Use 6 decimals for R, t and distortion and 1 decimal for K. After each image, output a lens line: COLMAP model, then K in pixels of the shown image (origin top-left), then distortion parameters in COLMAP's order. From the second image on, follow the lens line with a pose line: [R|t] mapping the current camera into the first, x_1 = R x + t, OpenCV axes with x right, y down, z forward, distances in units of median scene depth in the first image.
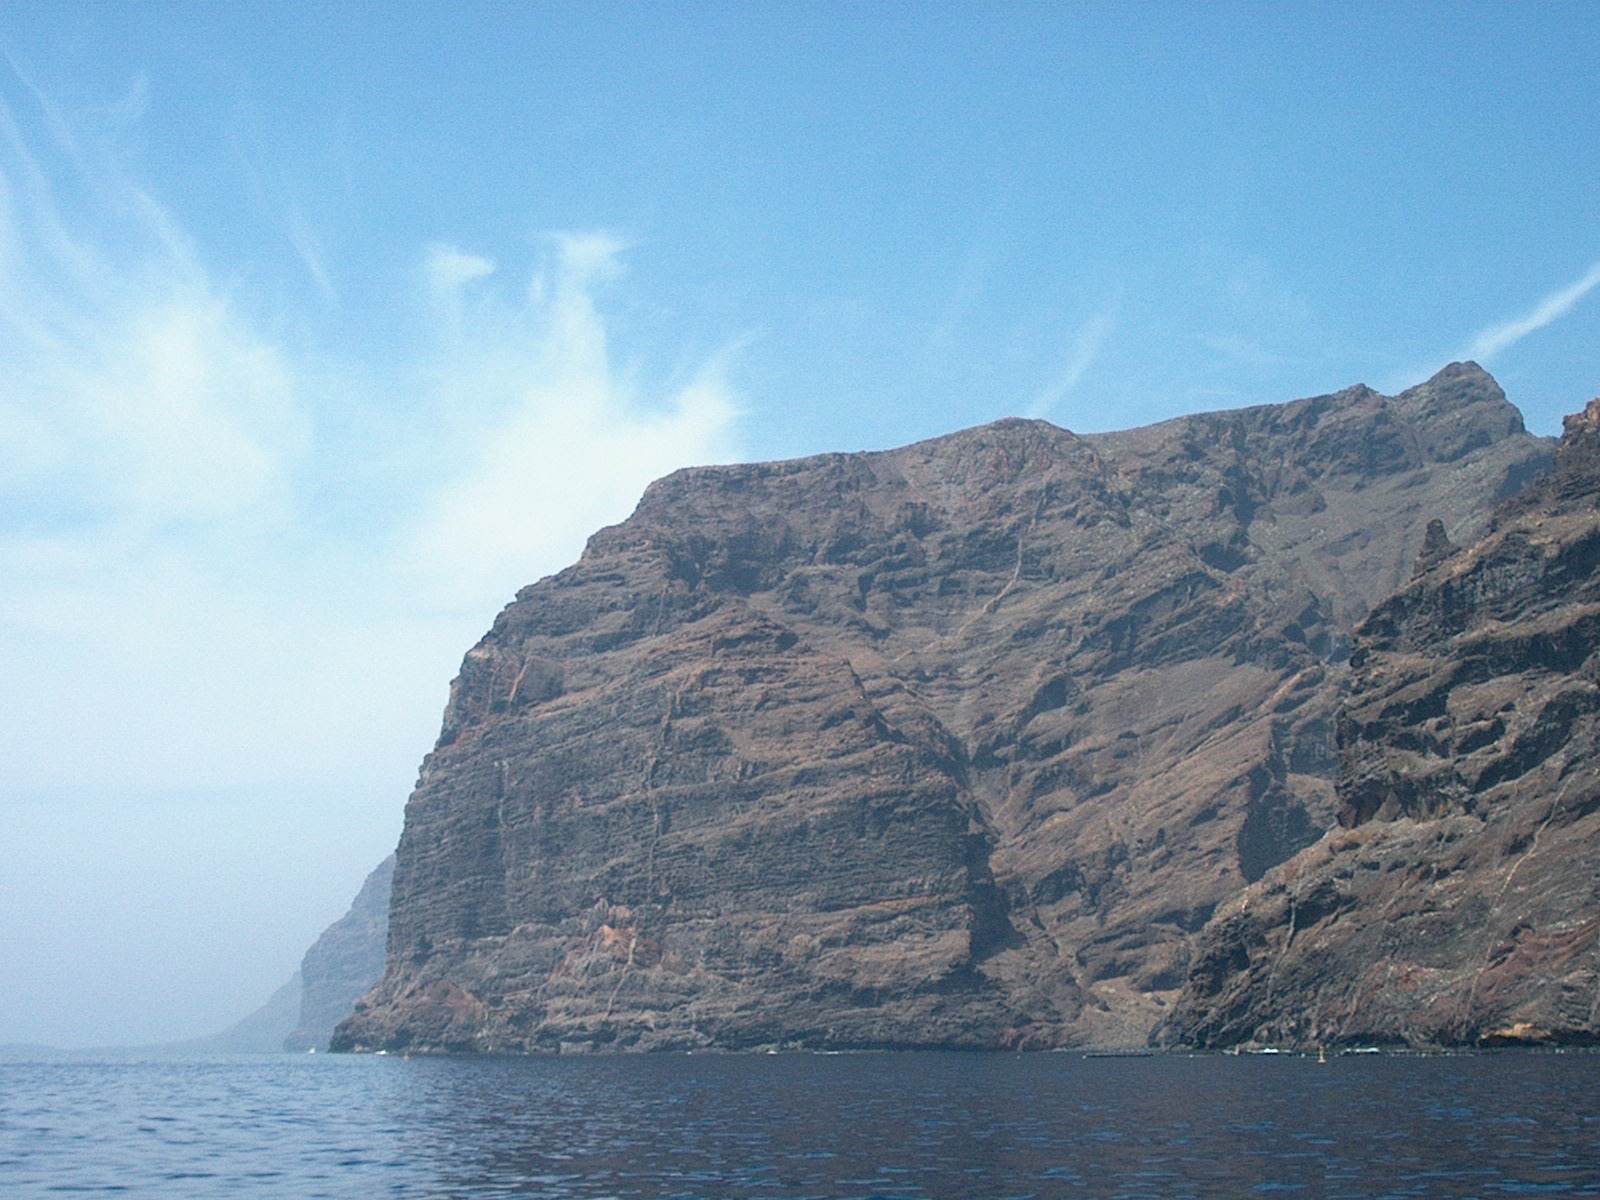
lens RADIAL K [[2557.2, 0, 800.0], [0, 2557.2, 600.0], [0, 0, 1]] dist [-0.094866, 0.000422]
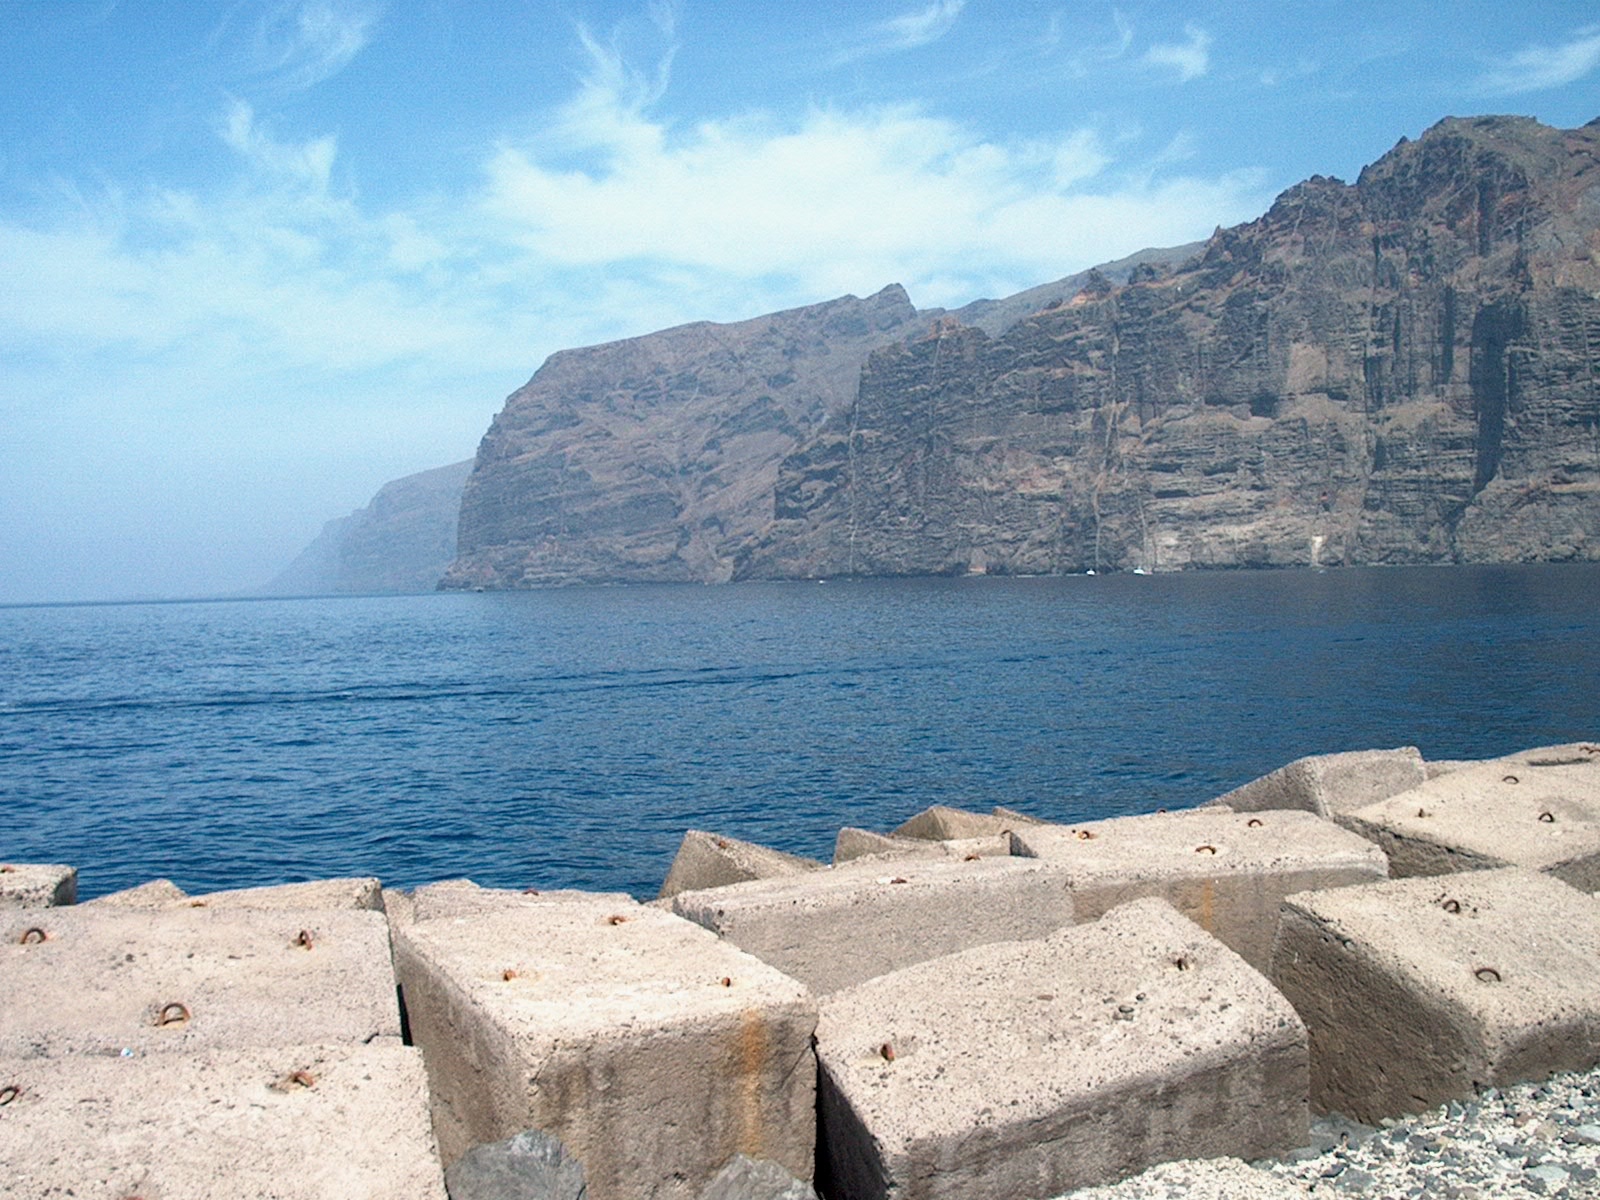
lens RADIAL K [[1652.8, 0, 800.0], [0, 1652.8, 600.0], [0, 0, 1]] dist [-0.161533, 0.012896]
pose [[0.991664, -0.025763, 0.126250, -0.028952], [0.001907, 0.982635, 0.185539, -0.137976], [-0.128837, -0.183751, 0.974493, -0.769559]]
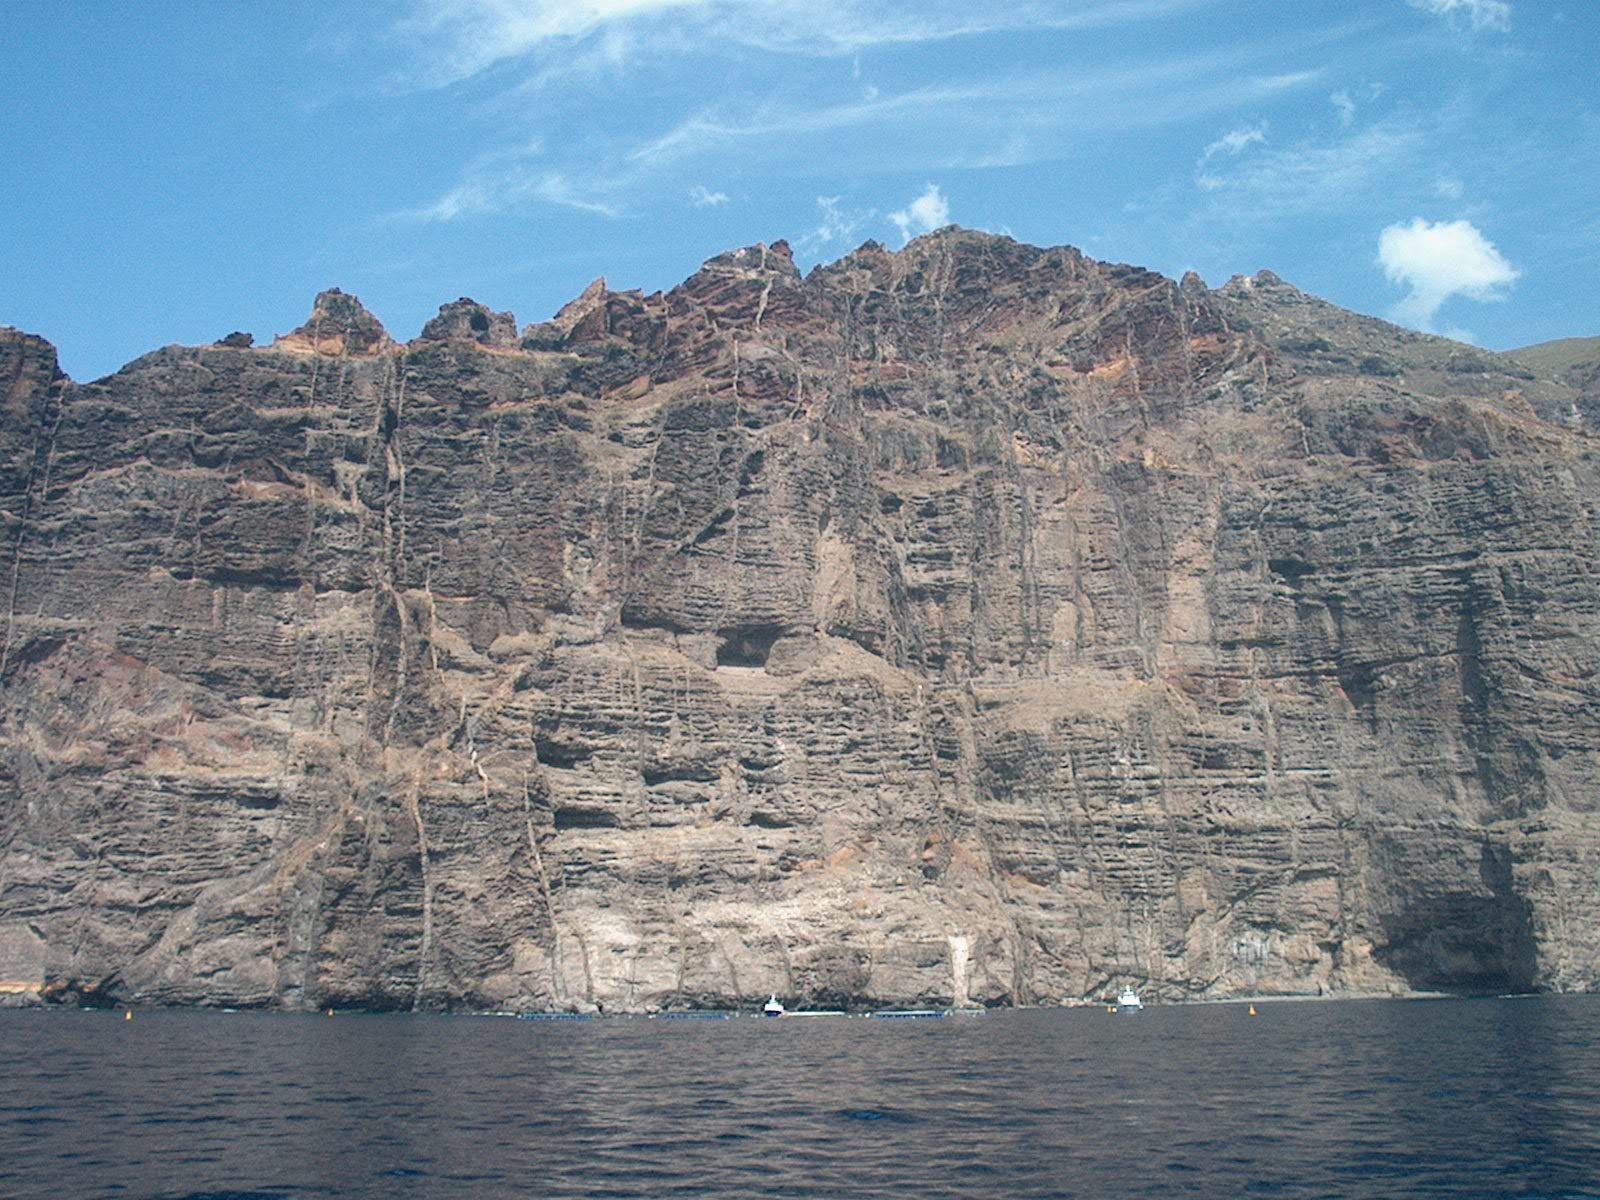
lens RADIAL K [[1652.8, 0, 800.0], [0, 1652.8, 600.0], [0, 0, 1]] dist [-0.161533, 0.012896]
pose [[0.511750, 0.207456, 0.833711, 0.038138], [-0.141583, 0.977505, -0.156331, 0.116636], [-0.847388, -0.038037, 0.529610, 0.649476]]
